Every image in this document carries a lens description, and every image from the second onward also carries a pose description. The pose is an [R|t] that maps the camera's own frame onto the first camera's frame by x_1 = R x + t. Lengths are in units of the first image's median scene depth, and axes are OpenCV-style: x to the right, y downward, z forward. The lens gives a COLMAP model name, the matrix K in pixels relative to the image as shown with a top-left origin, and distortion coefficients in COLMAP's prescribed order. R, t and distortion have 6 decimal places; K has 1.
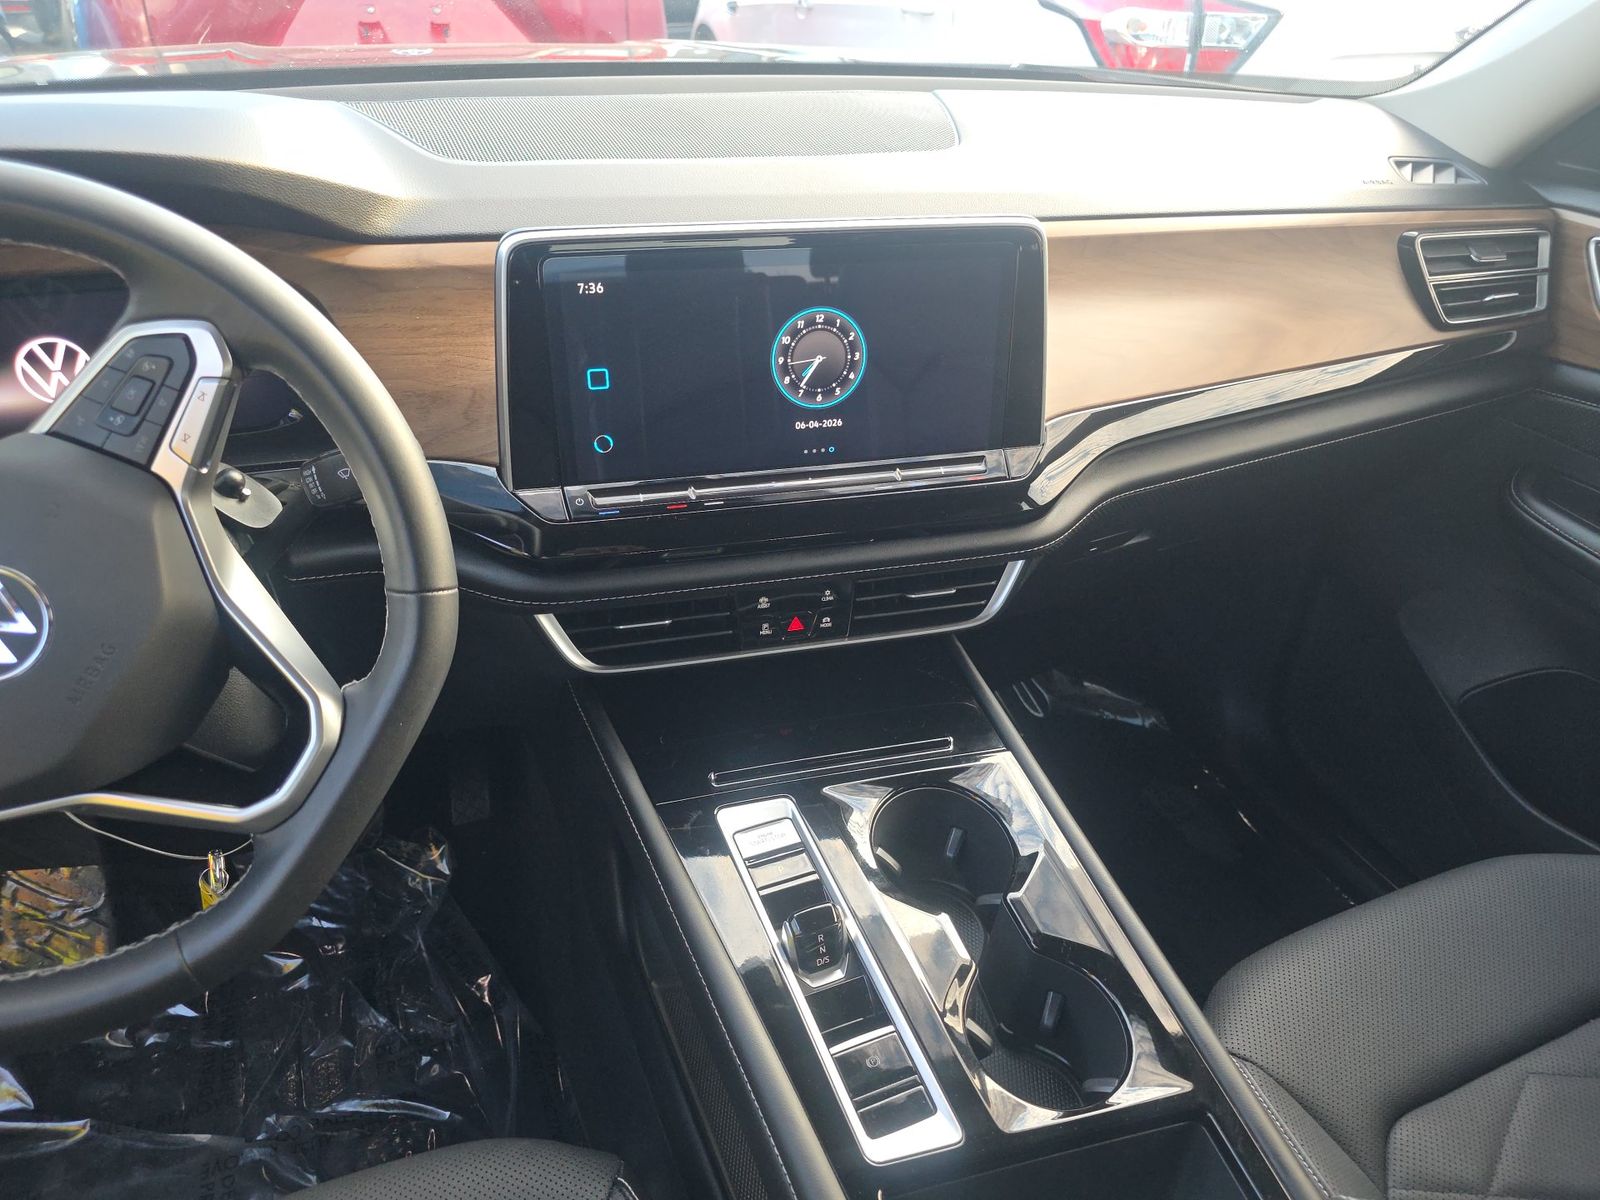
lens RADIAL K [[1083.8, 0, 798.9], [0, 1083.8, 581.5], [0, 0, 1]] dist [0.037048, -0.040404]
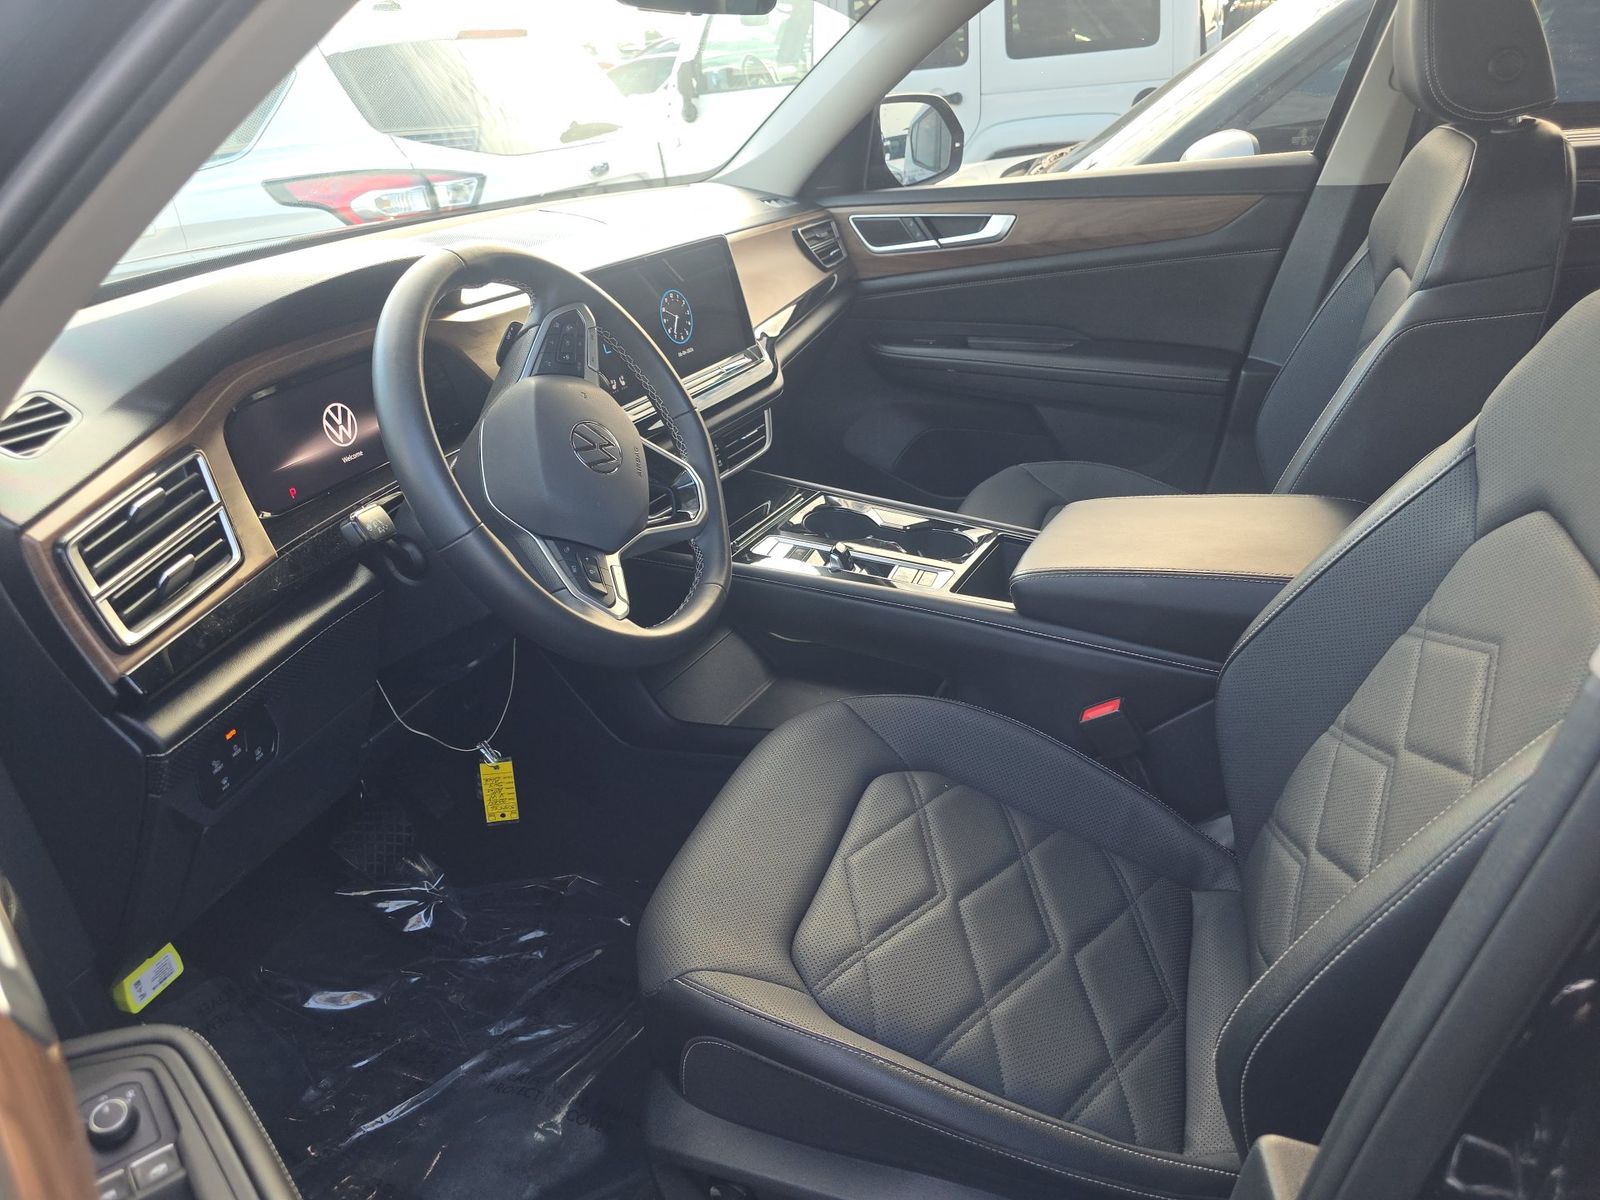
lens RADIAL K [[1083.8, 0, 798.9], [0, 1083.8, 581.5], [0, 0, 1]] dist [0.037048, -0.040404]
pose [[0.674507, -0.387221, 0.628570, -1.206301], [0.478524, 0.877654, 0.027171, 0.249069], [-0.562188, 0.282459, 0.777278, -0.455869]]
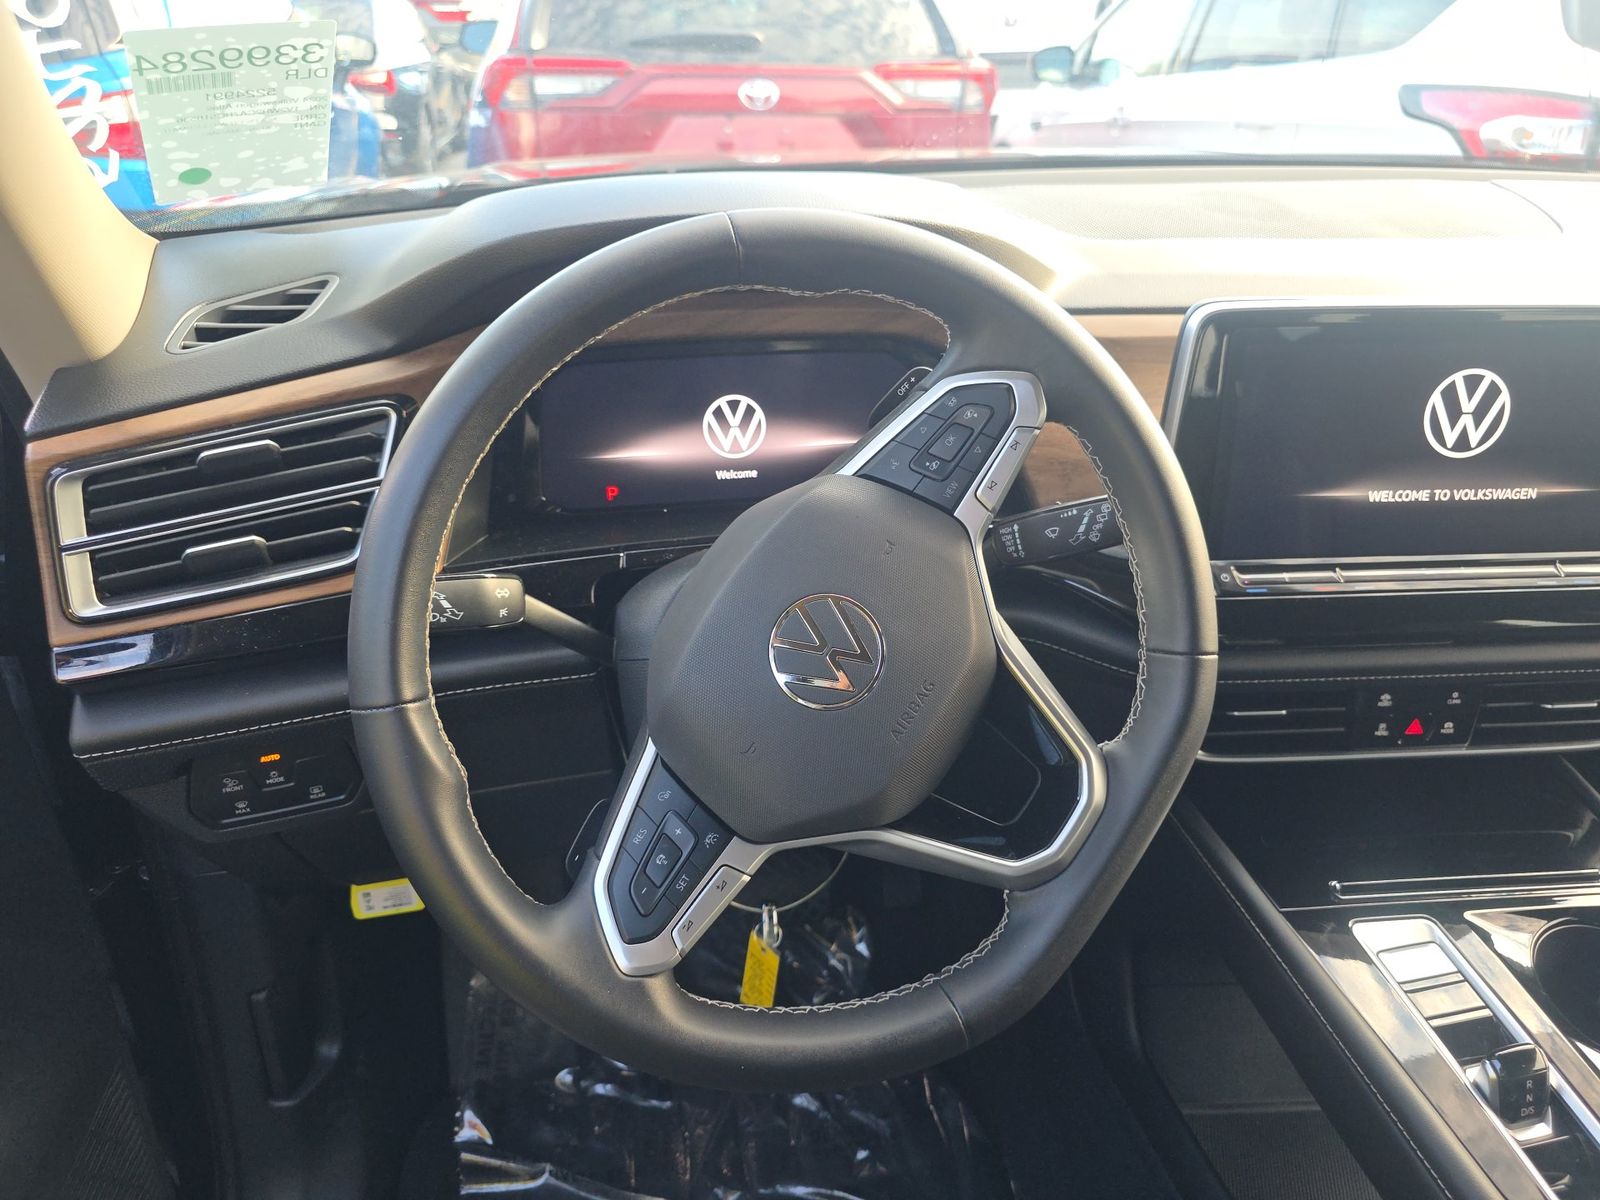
lens RADIAL K [[1083.8, 0, 798.9], [0, 1083.8, 581.5], [0, 0, 1]] dist [0.037048, -0.040404]
pose [[0.982090, 0.059456, -0.178788, -0.392510], [-0.076540, 0.992976, -0.090222, 0.044637], [0.172168, 0.102291, 0.979742, -0.008349]]
